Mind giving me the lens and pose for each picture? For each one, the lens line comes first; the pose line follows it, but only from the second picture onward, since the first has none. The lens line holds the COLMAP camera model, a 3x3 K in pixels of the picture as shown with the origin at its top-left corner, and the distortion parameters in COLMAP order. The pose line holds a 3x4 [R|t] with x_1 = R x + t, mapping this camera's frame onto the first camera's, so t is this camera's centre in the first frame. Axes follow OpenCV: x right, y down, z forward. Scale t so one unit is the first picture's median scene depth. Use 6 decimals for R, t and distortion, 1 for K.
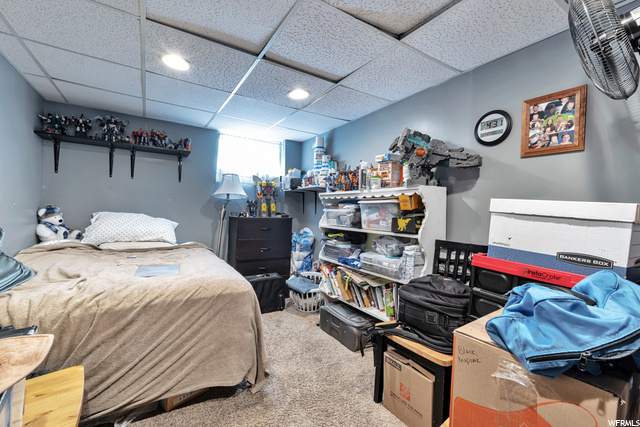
lens RADIAL K [[275.7, 0, 320.2], [0, 275.7, 213.3], [0, 0, 1]] dist [-0.001334, -0.000671]
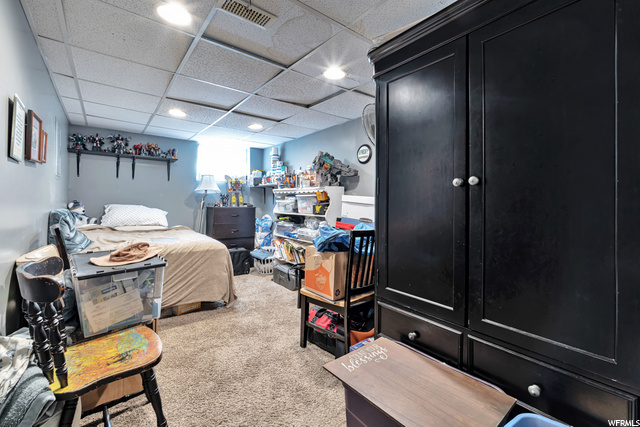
lens RADIAL K [[275.7, 0, 320.5], [0, 275.7, 199.5], [0, 0, 1]] dist [-0.001334, -0.000671]
pose [[0.994935, -0.011914, 0.099807, 0.110263], [0.013335, 0.999819, -0.013577, 0.003500], [-0.099628, 0.014839, 0.994914, -0.503876]]
